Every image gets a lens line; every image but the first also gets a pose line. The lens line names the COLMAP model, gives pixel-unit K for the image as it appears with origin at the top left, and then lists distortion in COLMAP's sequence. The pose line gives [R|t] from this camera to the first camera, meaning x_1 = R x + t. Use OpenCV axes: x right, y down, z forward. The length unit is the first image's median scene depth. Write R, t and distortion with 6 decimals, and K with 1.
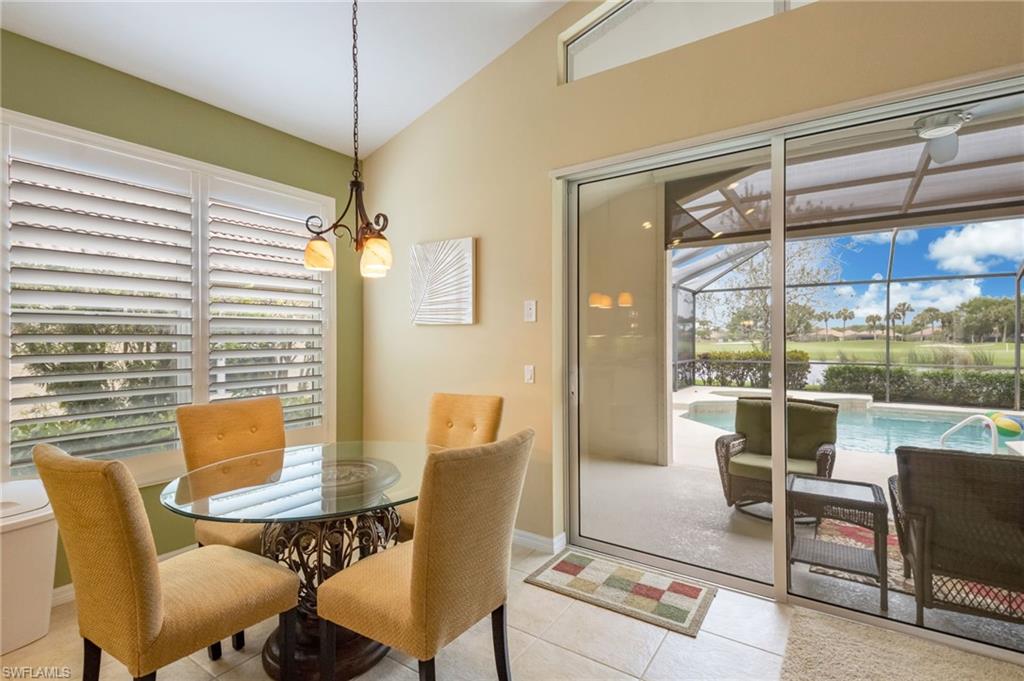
lens RADIAL K [[491.9, 0, 508.7], [0, 491.9, 335.3], [0, 0, 1]] dist [0.013030, -0.002793]
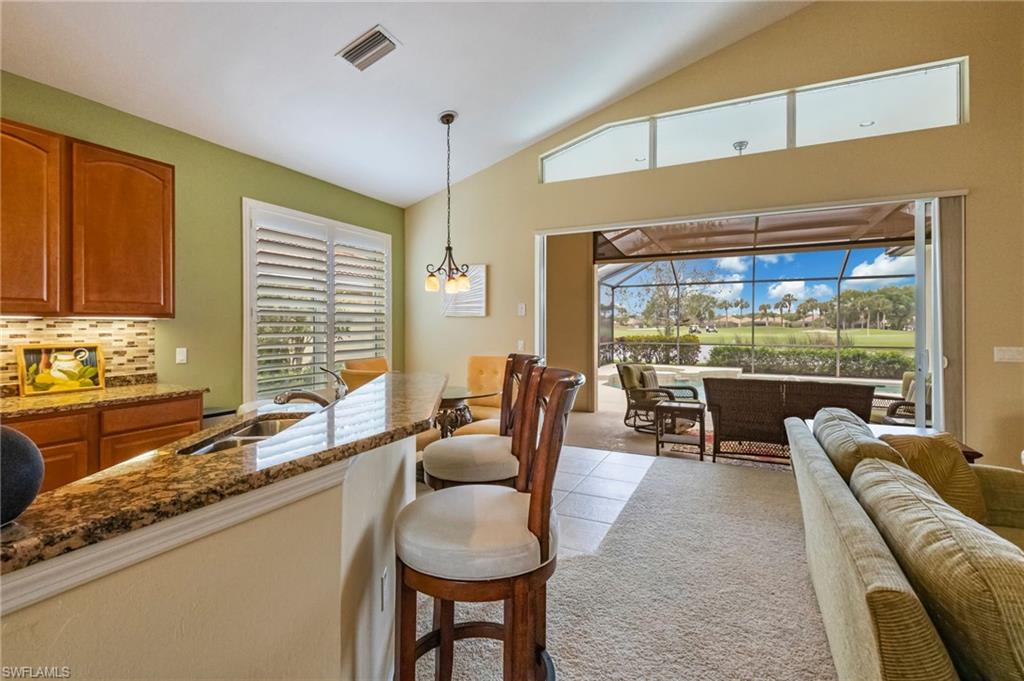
lens RADIAL K [[491.9, 0, 506.8], [0, 491.9, 322.8], [0, 0, 1]] dist [0.013030, -0.002793]
pose [[0.989315, 0.003540, 0.145750, -0.087496], [-0.004175, 0.999983, 0.004051, -0.002970], [-0.145733, -0.004617, 0.989313, -0.237304]]
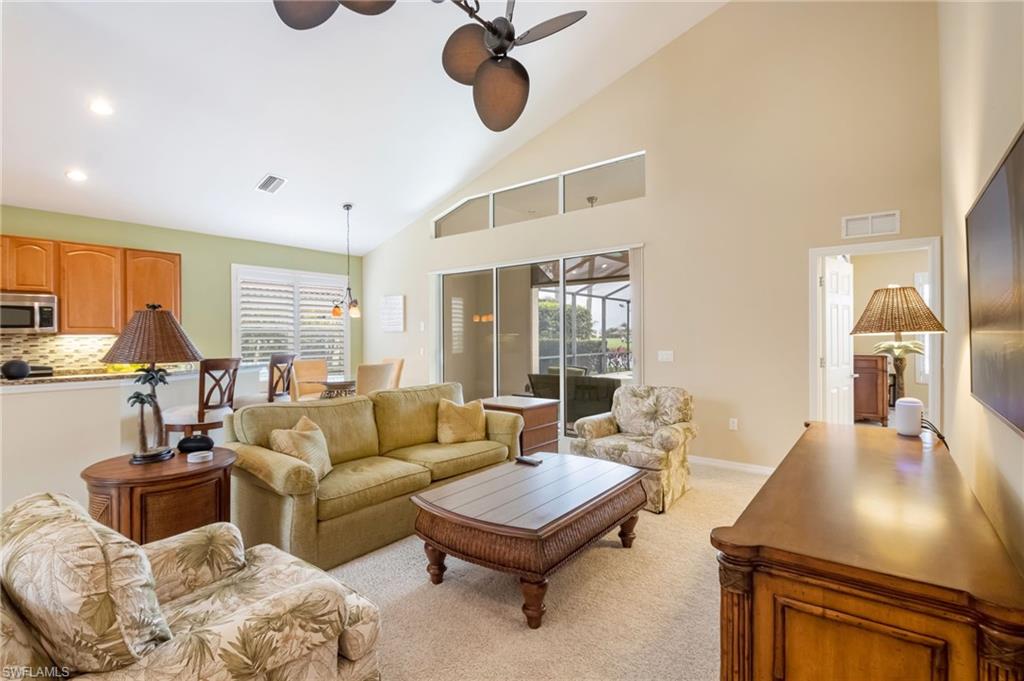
lens RADIAL K [[491.9, 0, 513.3], [0, 491.9, 336.1], [0, 0, 1]] dist [0.013030, -0.002793]
pose [[0.996725, -0.004093, -0.080758, 0.235151], [0.004687, 0.999963, 0.007167, -0.005494], [0.080726, -0.007522, 0.996708, -0.485296]]
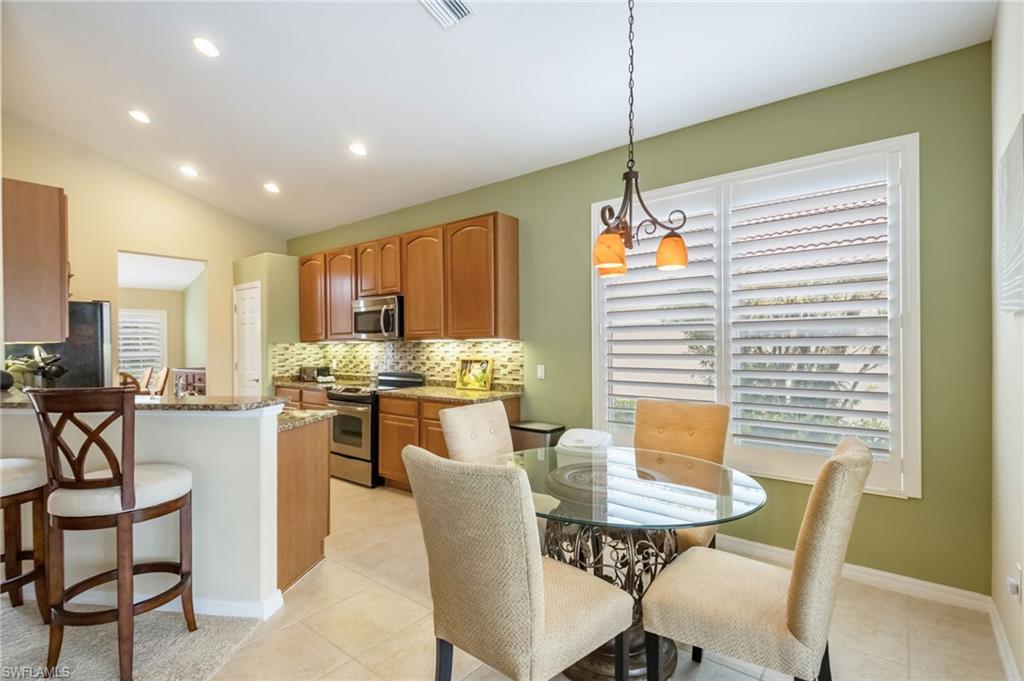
lens RADIAL K [[459.8, 0, 507.8], [0, 459.8, 343.3], [0, 0, 1]] dist [0.003755, -0.000093]
pose [[-0.061894, 0.001194, -0.998082, 0.125482], [0.017225, 0.999852, 0.000128, -0.000032], [0.997934, -0.017184, -0.061905, 0.193726]]
